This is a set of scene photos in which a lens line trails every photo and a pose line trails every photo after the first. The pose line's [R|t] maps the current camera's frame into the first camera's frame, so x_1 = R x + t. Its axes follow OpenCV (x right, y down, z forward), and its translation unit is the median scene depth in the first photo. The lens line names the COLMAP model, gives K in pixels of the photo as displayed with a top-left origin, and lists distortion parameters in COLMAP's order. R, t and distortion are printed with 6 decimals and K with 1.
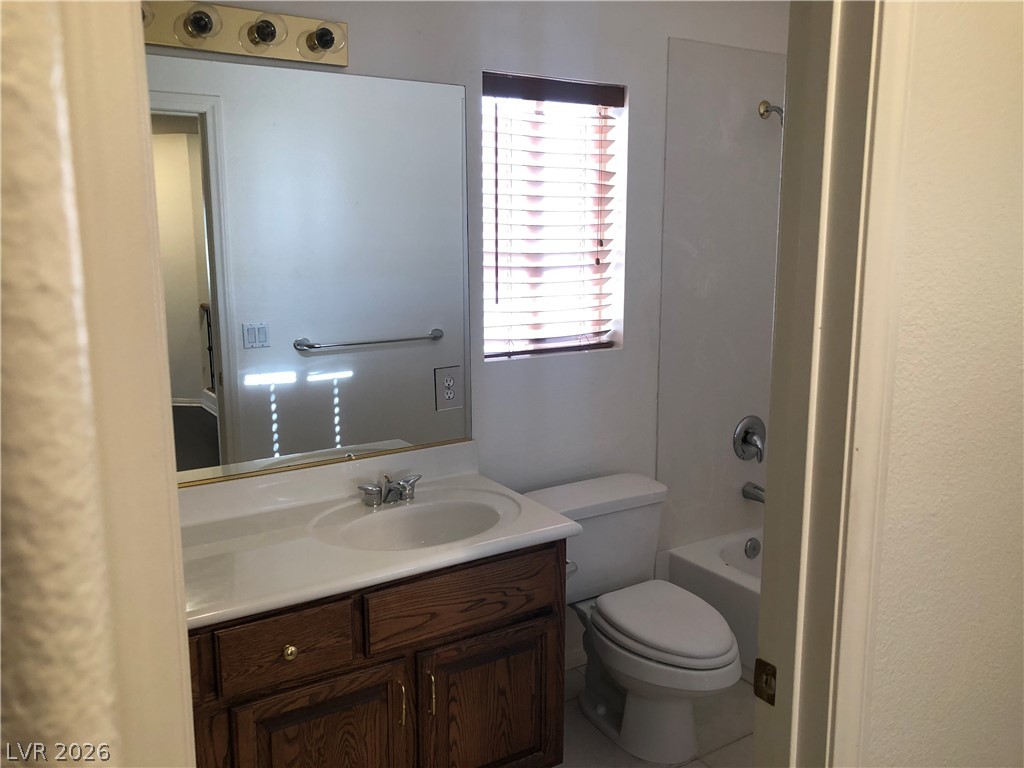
lens RADIAL K [[839.5, 0, 513.8], [0, 839.5, 375.8], [0, 0, 1]] dist [0.014505, 0.005055]
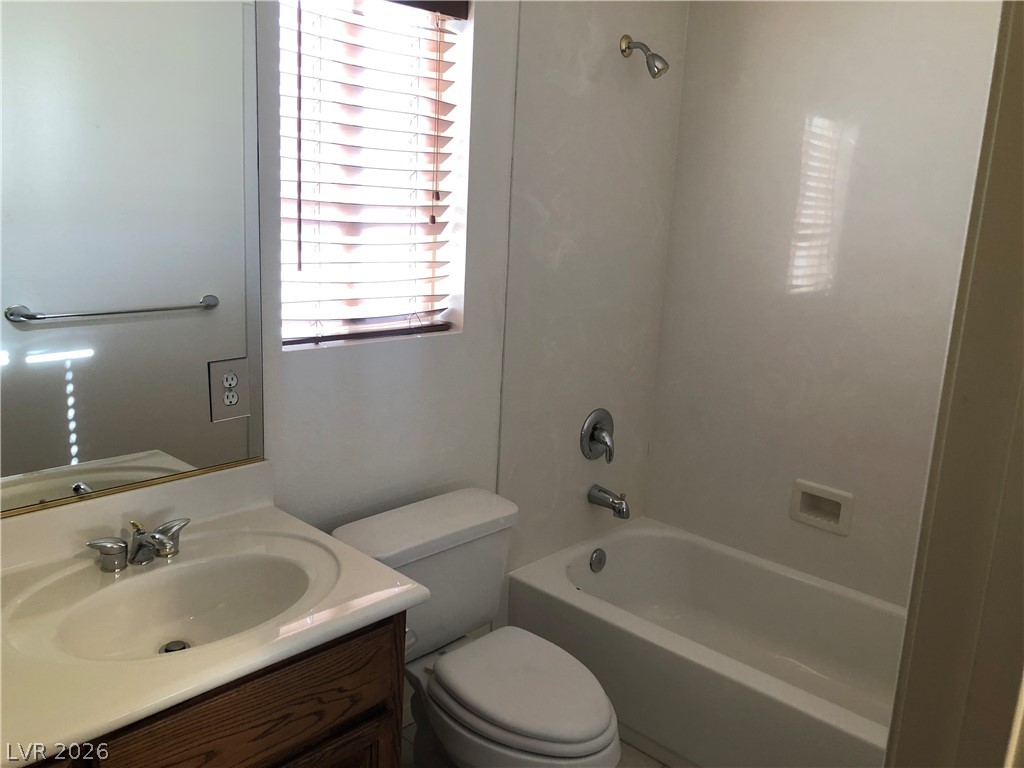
lens RADIAL K [[854.6, 0, 526.5], [0, 854.6, 380.5], [0, 0, 1]] dist [0.066372, -0.185402]
pose [[0.965679, 0.000664, 0.259737, -0.022245], [-0.013520, 0.998770, 0.047711, -0.027344], [-0.259385, -0.049585, 0.964500, 0.213058]]
